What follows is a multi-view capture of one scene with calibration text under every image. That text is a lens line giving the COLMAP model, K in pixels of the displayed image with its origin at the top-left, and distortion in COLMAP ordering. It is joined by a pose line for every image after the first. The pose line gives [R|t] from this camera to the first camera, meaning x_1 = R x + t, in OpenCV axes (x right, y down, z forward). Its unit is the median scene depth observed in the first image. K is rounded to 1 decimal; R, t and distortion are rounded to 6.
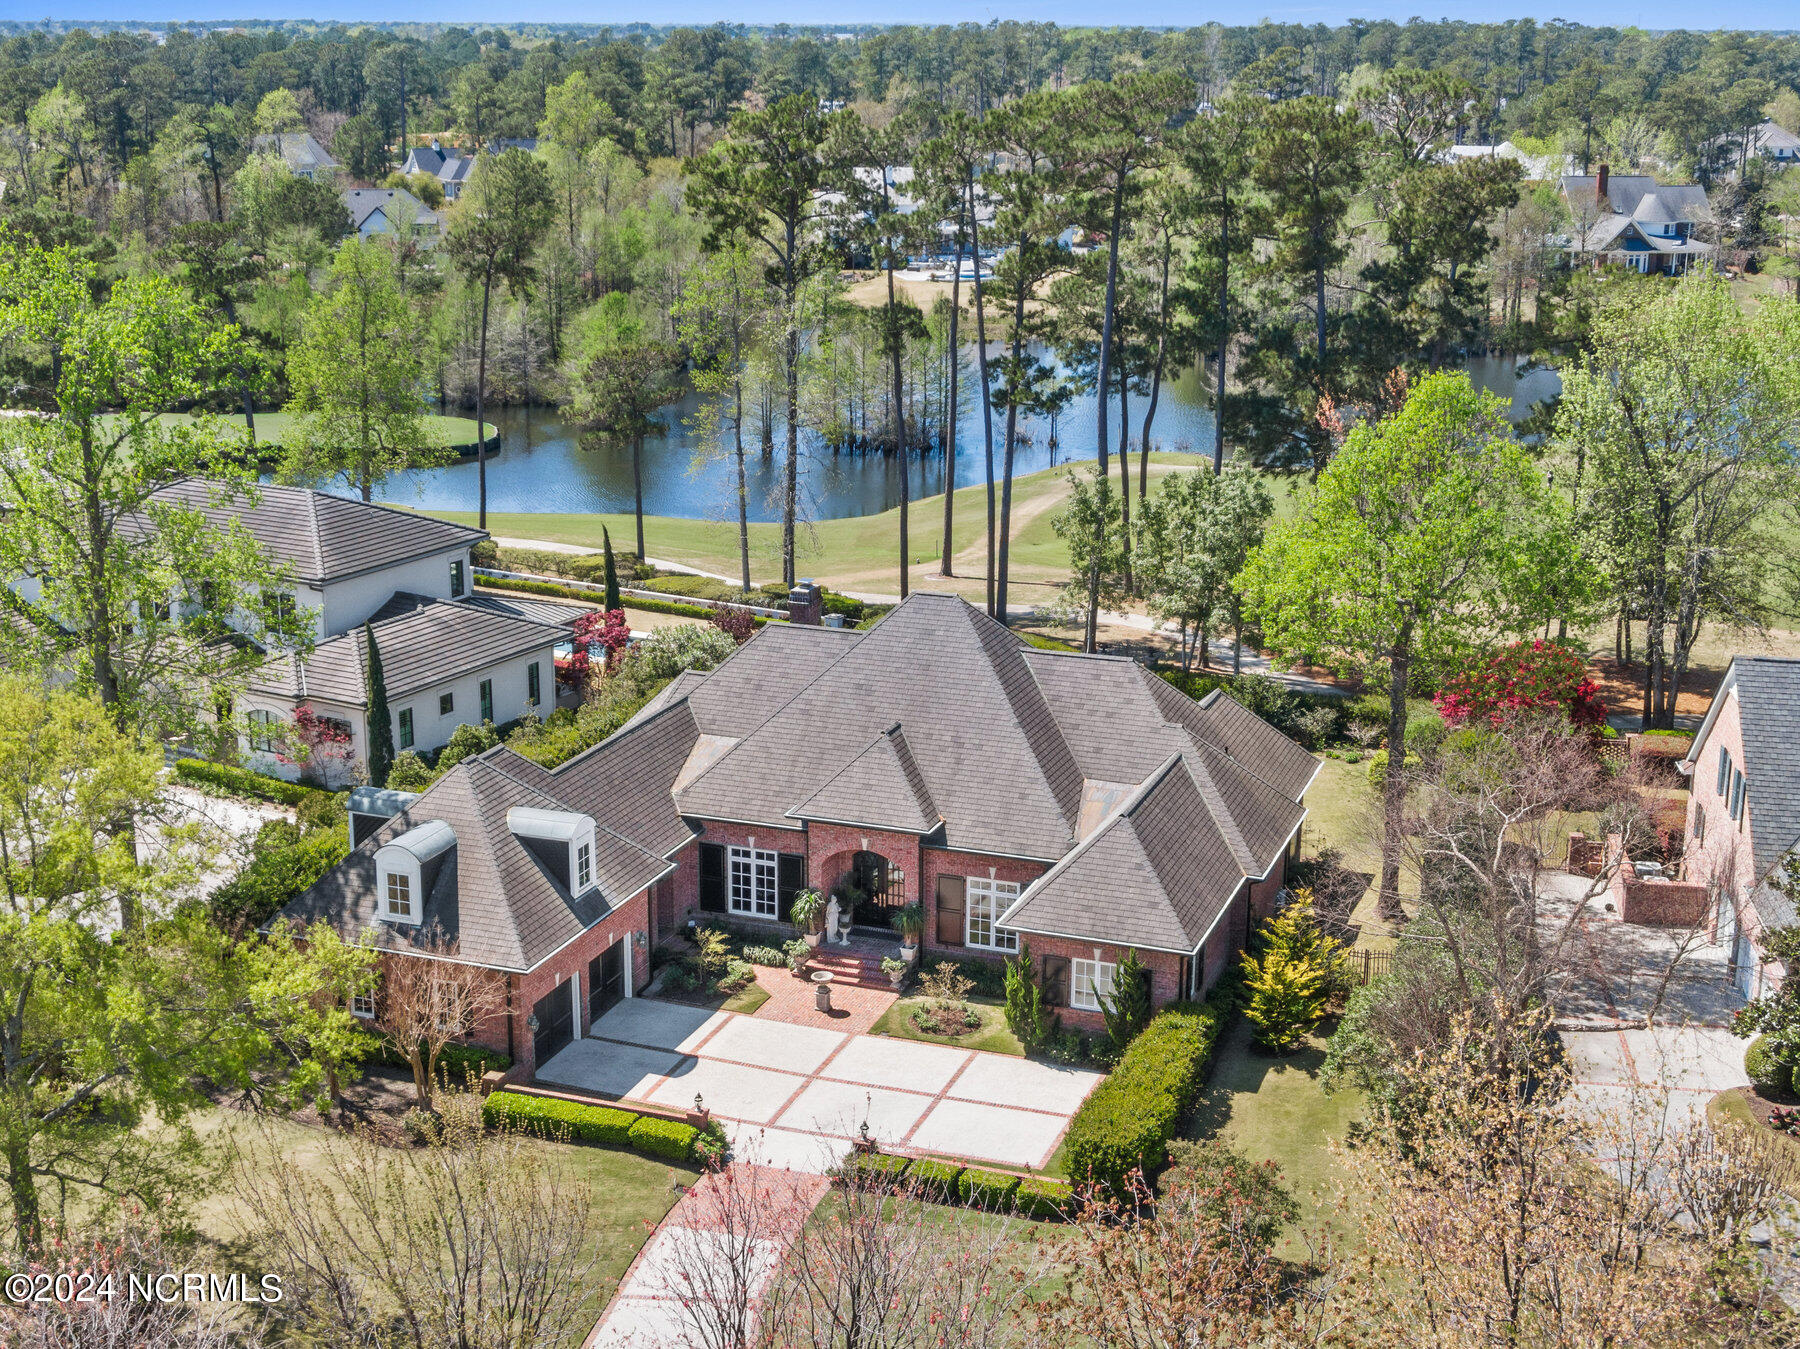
lens RADIAL K [[2431.5, 0, 899.4], [0, 2431.5, 665.9], [0, 0, 1]] dist [-0.053817, 0.000000]
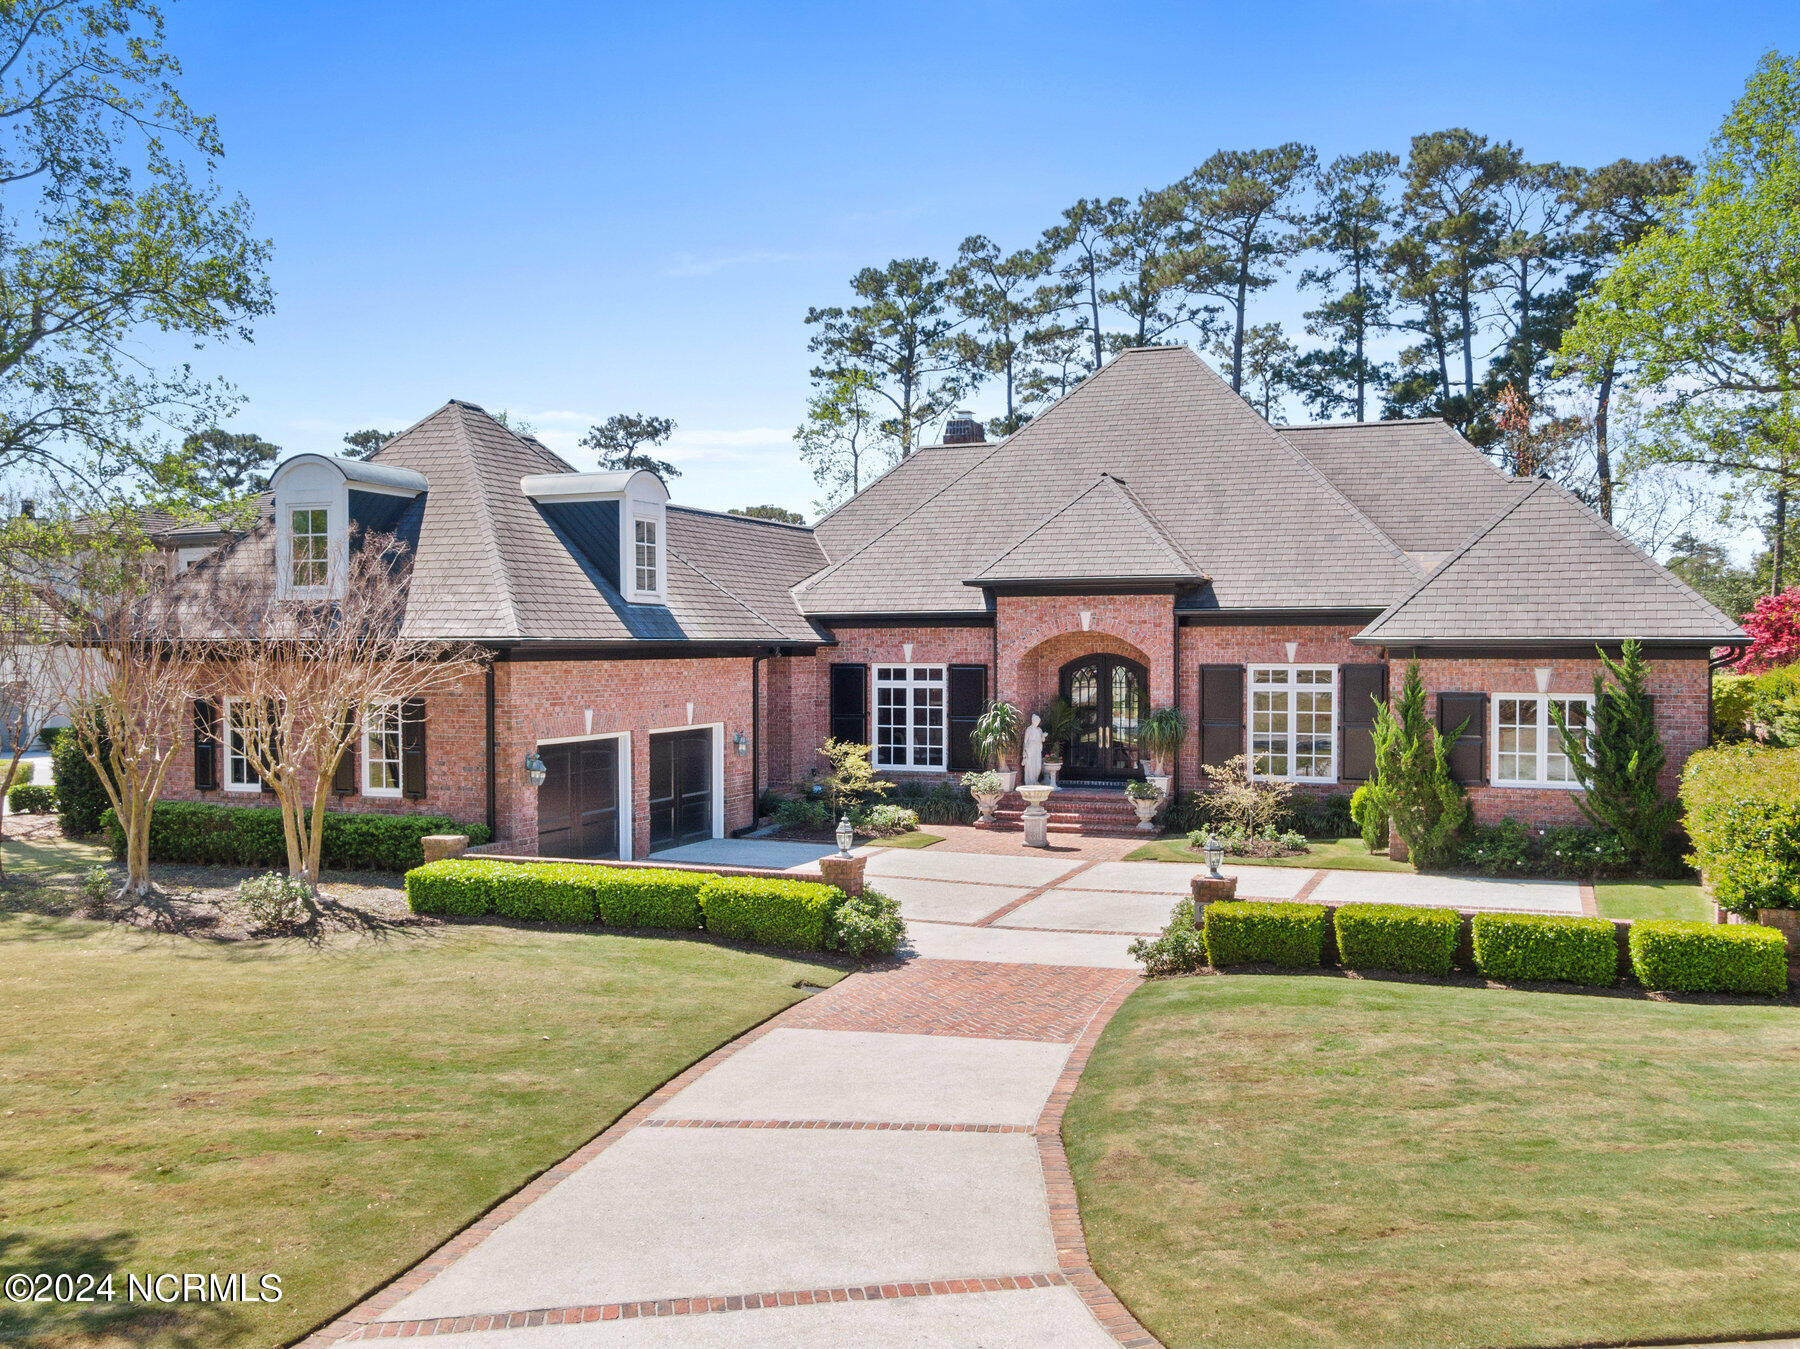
lens RADIAL K [[1641.8, 0, 892.6], [0, 1641.8, 674.7], [0, 0, 1]] dist [0.038280, 0.000000]
pose [[0.999667, -0.007176, -0.024775, -0.055153], [0.001140, 0.971876, -0.235490, 0.190551], [0.025768, 0.235384, 0.971561, 0.571365]]
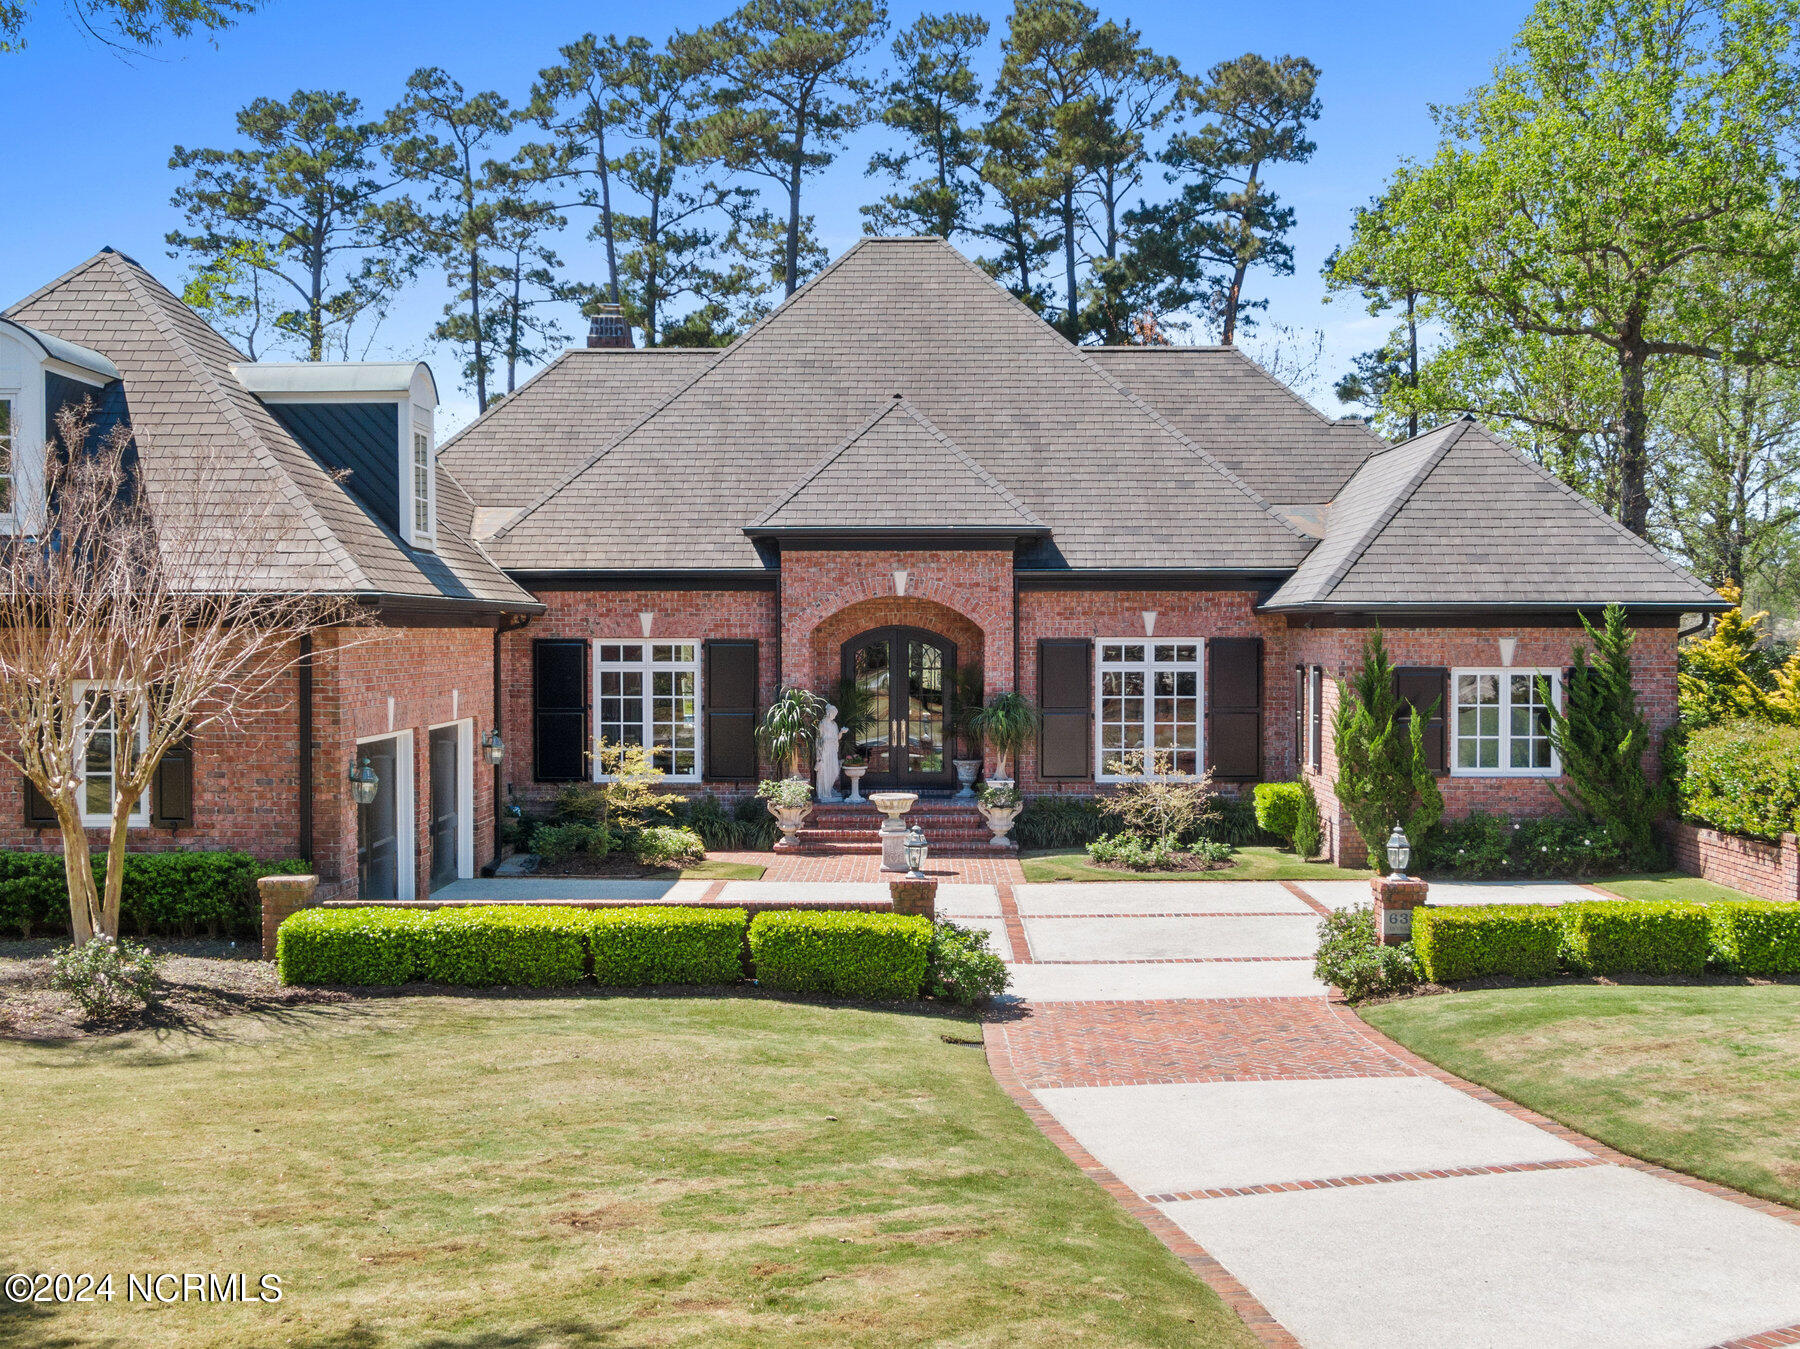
lens RADIAL K [[2187.8, 0, 897.5], [0, 2187.8, 675.0], [0, 0, 1]] dist [0.020071, 0.000000]
pose [[0.941068, -0.013324, 0.337956, -0.169536], [0.092037, 0.971604, -0.217979, 0.191119], [-0.325455, 0.236237, 0.915571, 0.583624]]
